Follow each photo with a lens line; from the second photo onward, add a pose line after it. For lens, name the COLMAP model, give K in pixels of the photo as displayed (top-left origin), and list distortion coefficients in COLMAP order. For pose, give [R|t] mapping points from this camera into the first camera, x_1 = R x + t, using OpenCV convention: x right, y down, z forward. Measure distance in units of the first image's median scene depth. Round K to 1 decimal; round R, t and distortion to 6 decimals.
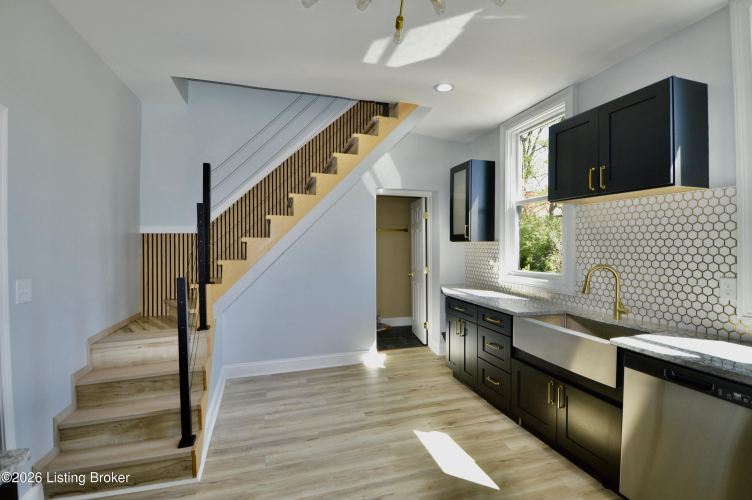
lens RADIAL K [[335.3, 0, 376.2], [0, 335.3, 249.0], [0, 0, 1]] dist [-0.025847, -0.002240]
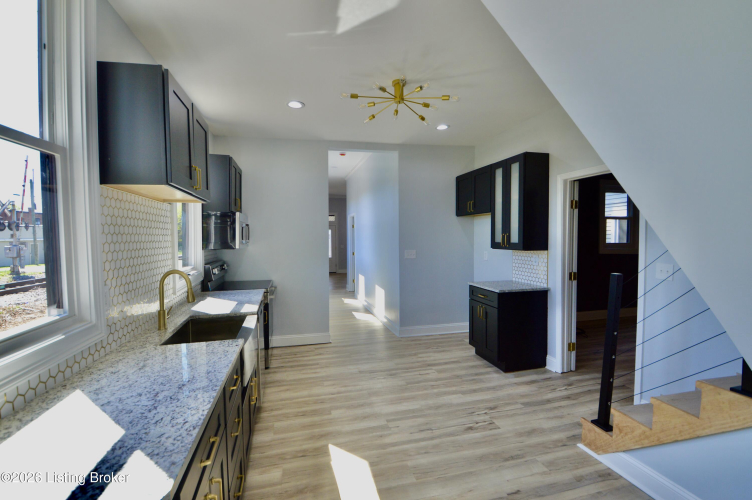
lens RADIAL K [[335.3, 0, 375.6], [0, 335.3, 249.6], [0, 0, 1]] dist [-0.025847, -0.002240]
pose [[-0.999108, 0.000727, 0.042222, 0.116383], [0.002441, 0.999174, 0.040561, -0.033505], [-0.042158, 0.040627, -0.998285, 2.006701]]
